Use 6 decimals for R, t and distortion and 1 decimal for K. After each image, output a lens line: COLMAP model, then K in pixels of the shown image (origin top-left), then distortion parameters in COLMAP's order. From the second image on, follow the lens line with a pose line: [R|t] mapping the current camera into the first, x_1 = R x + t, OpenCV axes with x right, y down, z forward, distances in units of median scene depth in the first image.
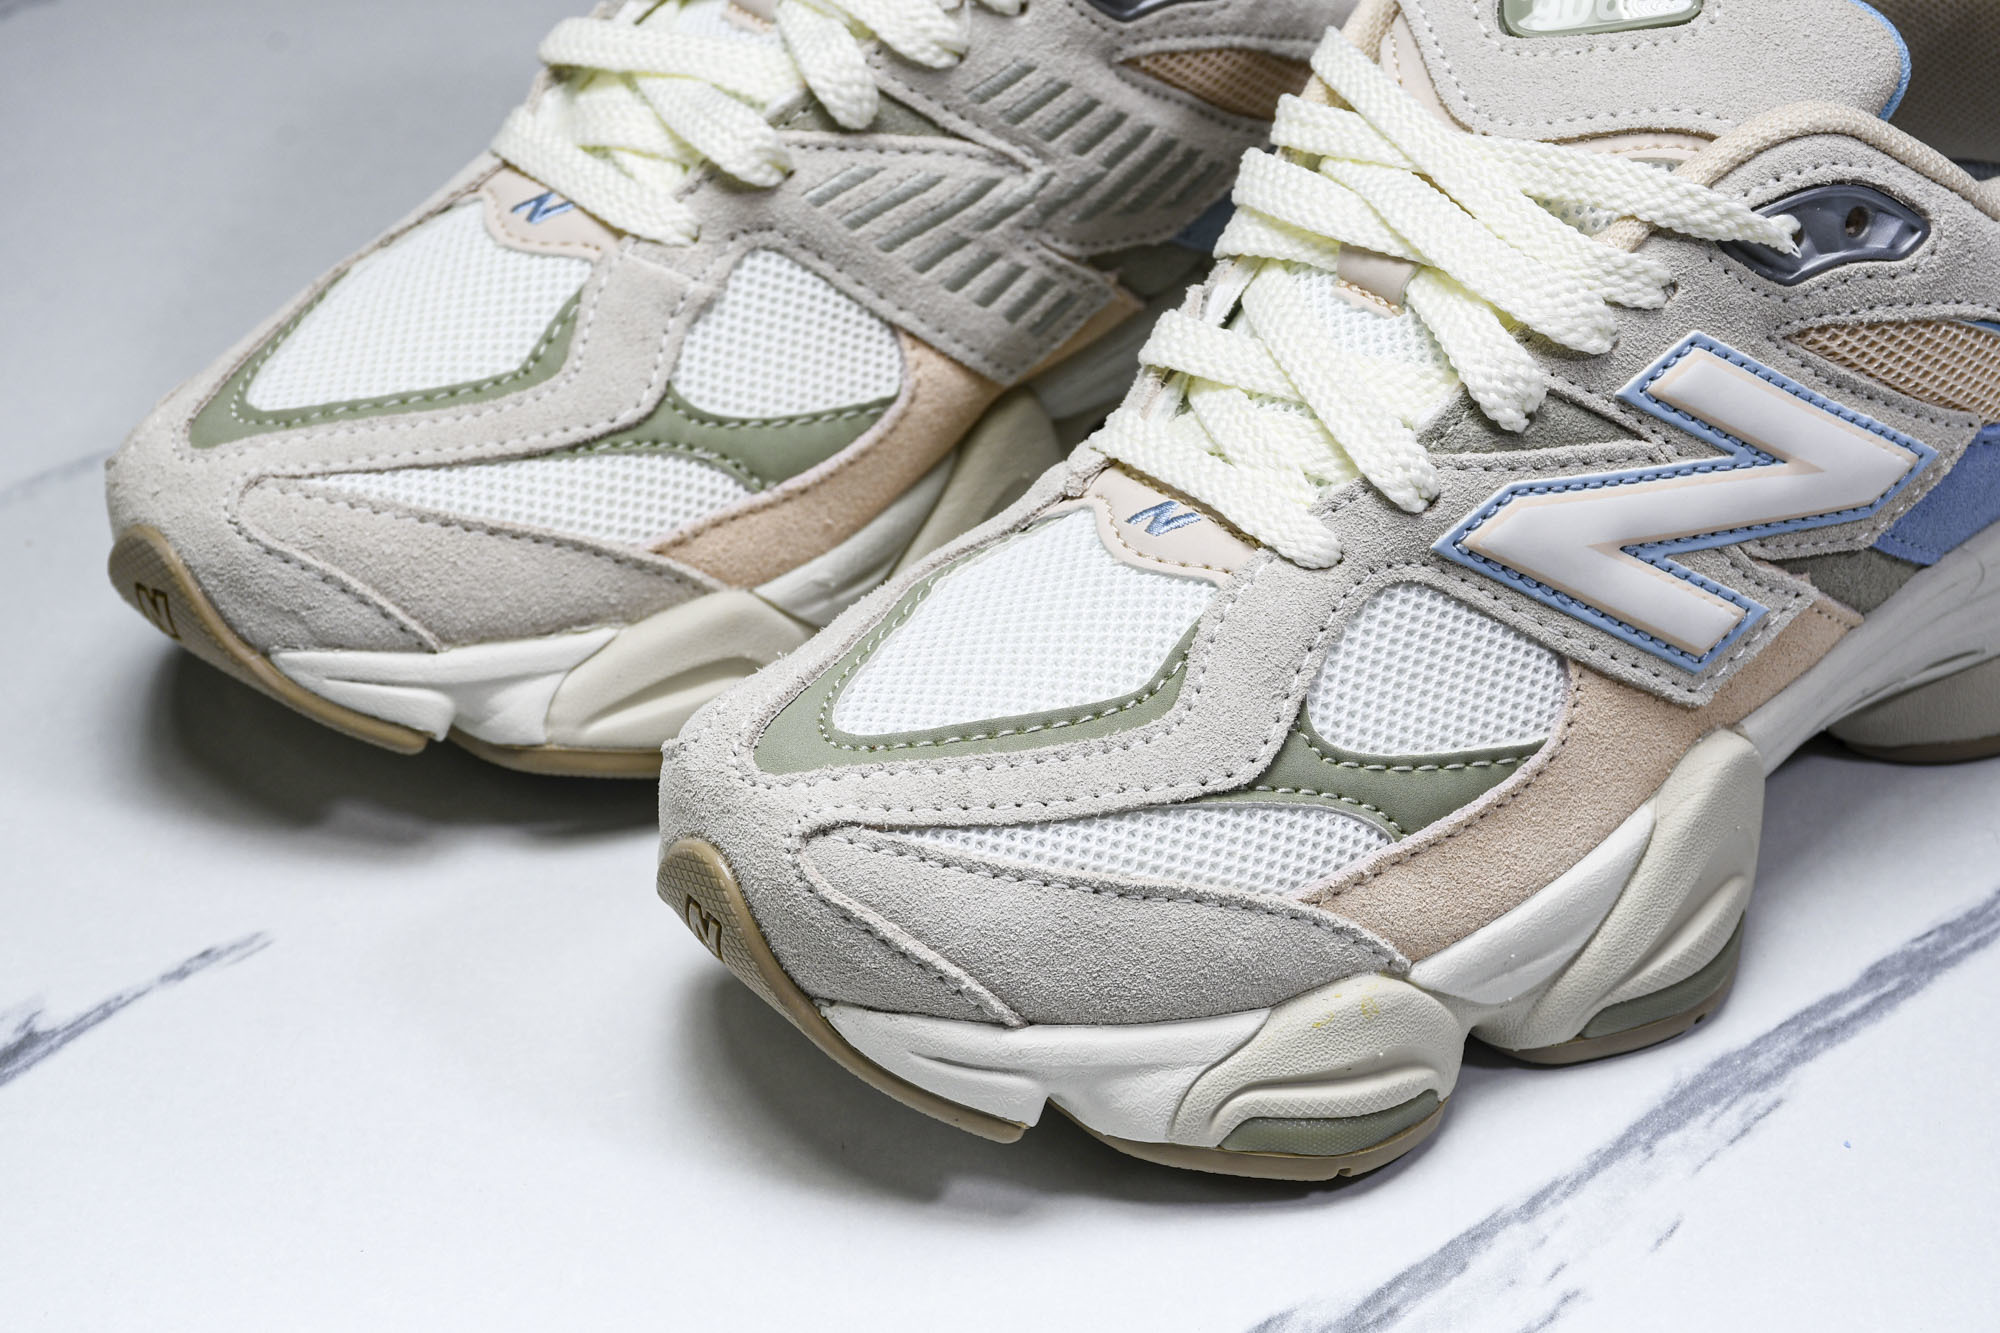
lens RADIAL K [[5046.3, 0, 988.6], [0, 5046.3, 714.5], [0, 0, 1]] dist [0.338937, 1.560749]
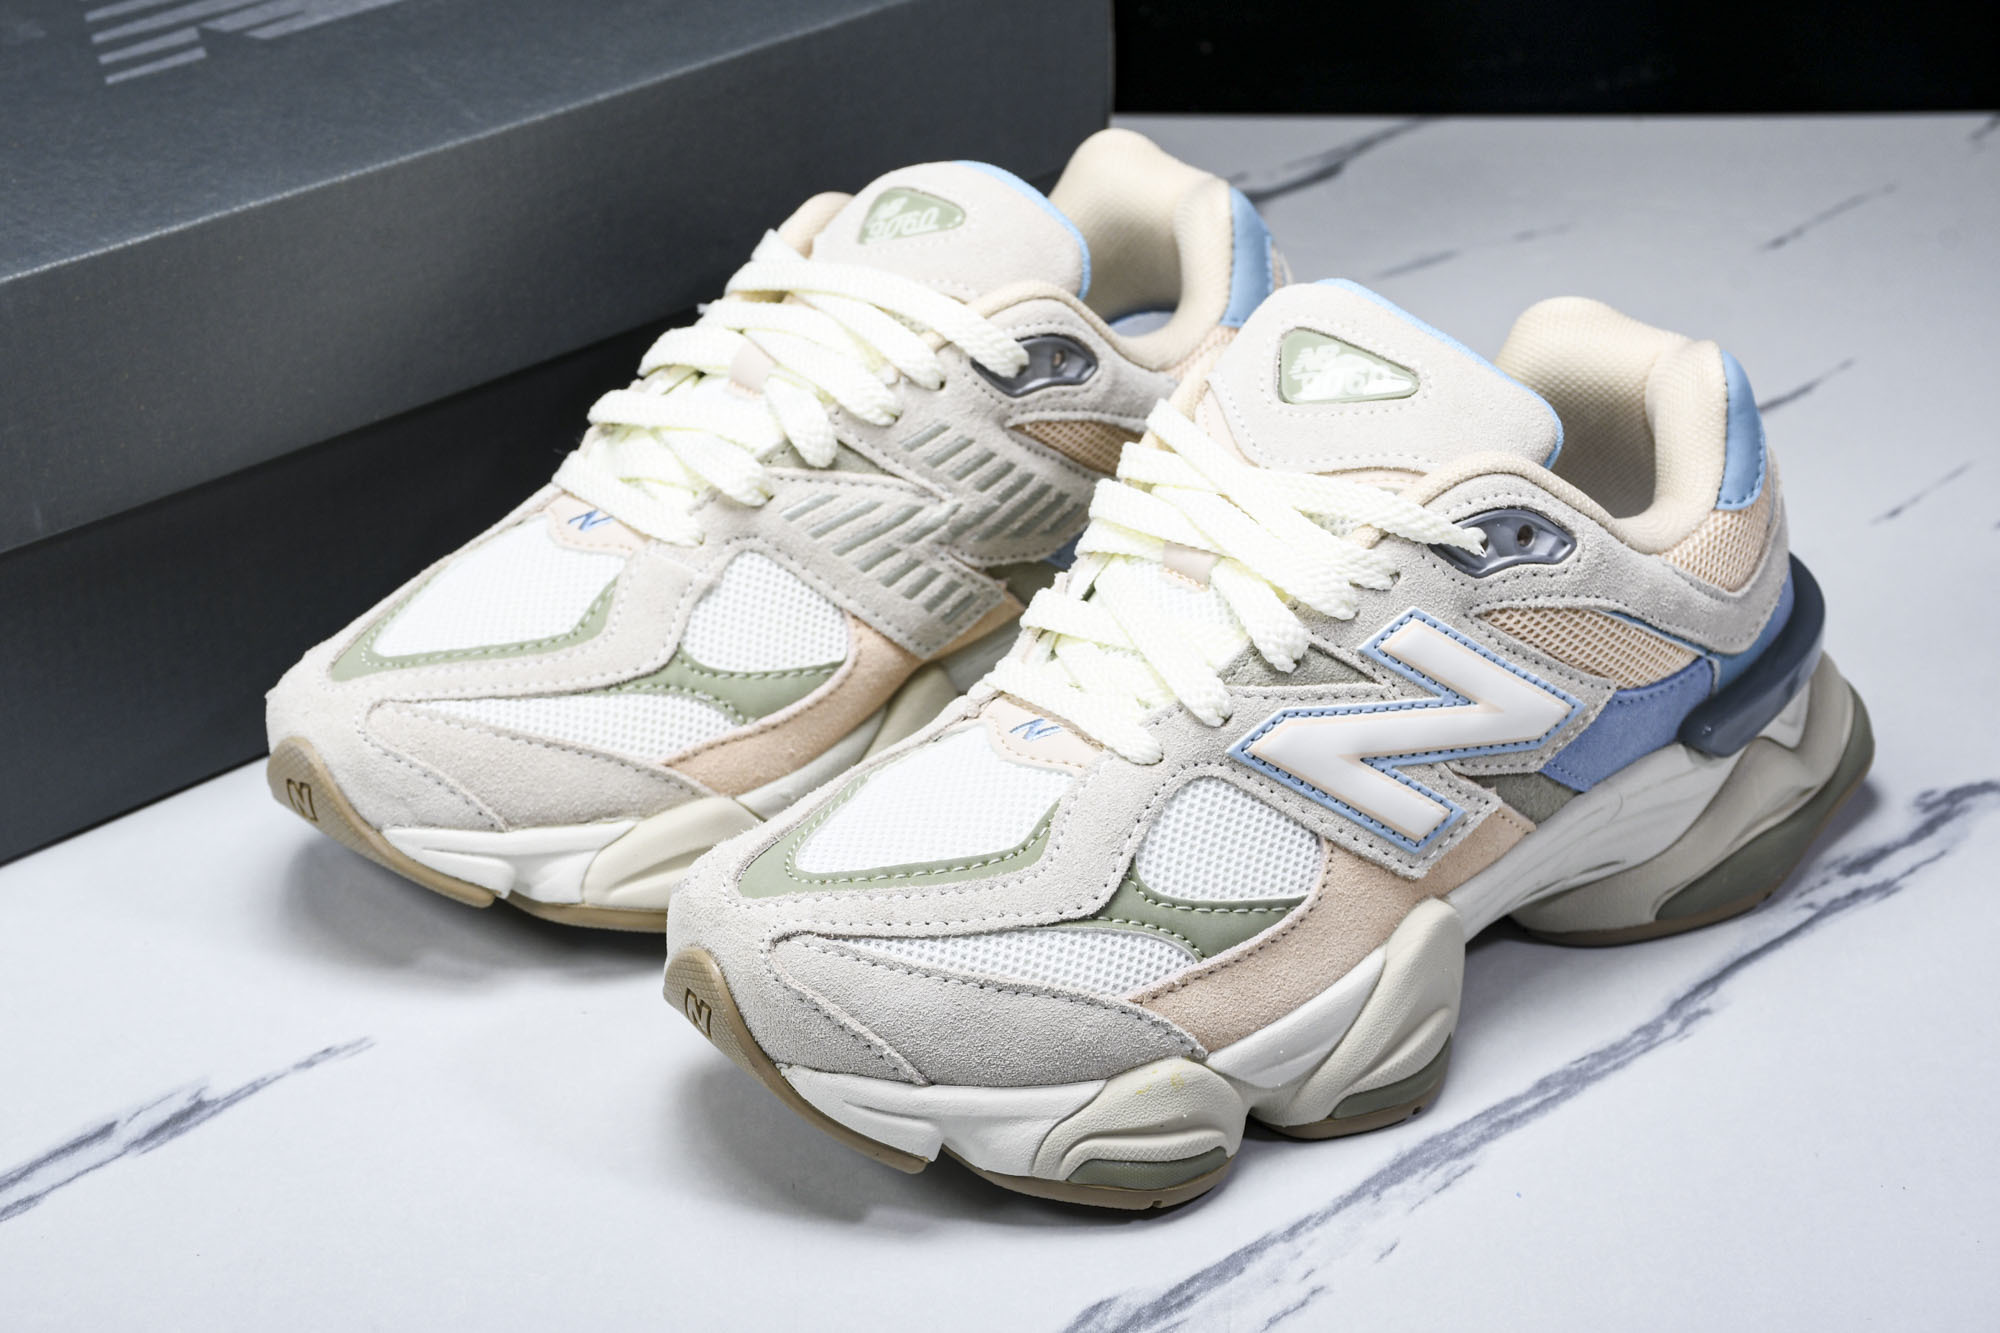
lens RADIAL K [[4439.9, 0, 994.8], [0, 4439.9, 624.3], [0, 0, 1]] dist [0.286741, -0.007728]
pose [[0.999499, 0.023530, 0.021170, -0.003267], [-0.020655, 0.991685, -0.127019, 0.087706], [-0.023983, 0.126518, 0.991674, -0.218693]]
